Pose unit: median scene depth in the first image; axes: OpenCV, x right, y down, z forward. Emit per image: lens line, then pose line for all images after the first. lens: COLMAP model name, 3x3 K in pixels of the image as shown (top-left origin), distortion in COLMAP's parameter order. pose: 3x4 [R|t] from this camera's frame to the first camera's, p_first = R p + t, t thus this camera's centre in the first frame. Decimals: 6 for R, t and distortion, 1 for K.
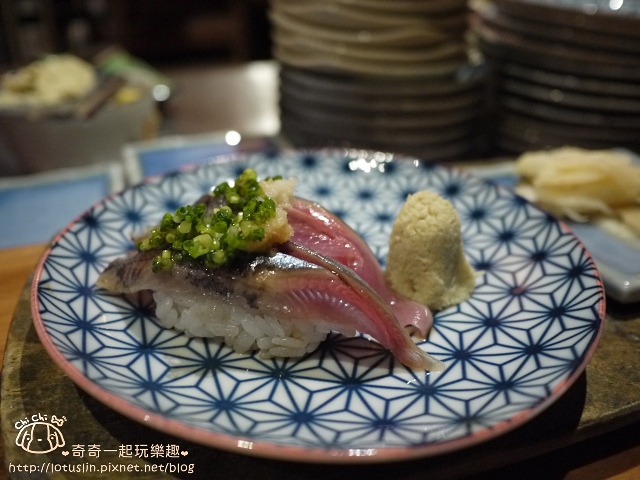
lens RADIAL K [[536.8, 0, 321.1], [0, 536.8, 262.2], [0, 0, 1]] dist [-0.082314, -0.005123]
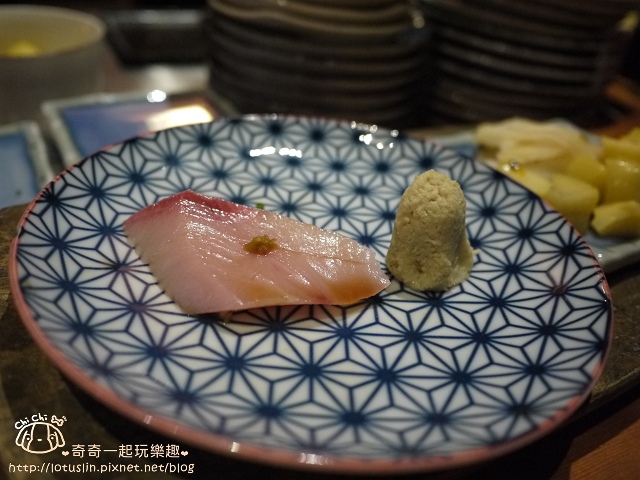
lens RADIAL K [[536.8, 0, 321.1], [0, 536.8, 262.2], [0, 0, 1]] dist [-0.082314, -0.005123]
pose [[0.979162, -0.027281, 0.201239, -0.205015], [0.008703, 0.995663, 0.092629, -0.058104], [-0.202893, -0.088947, 0.975153, 0.072058]]
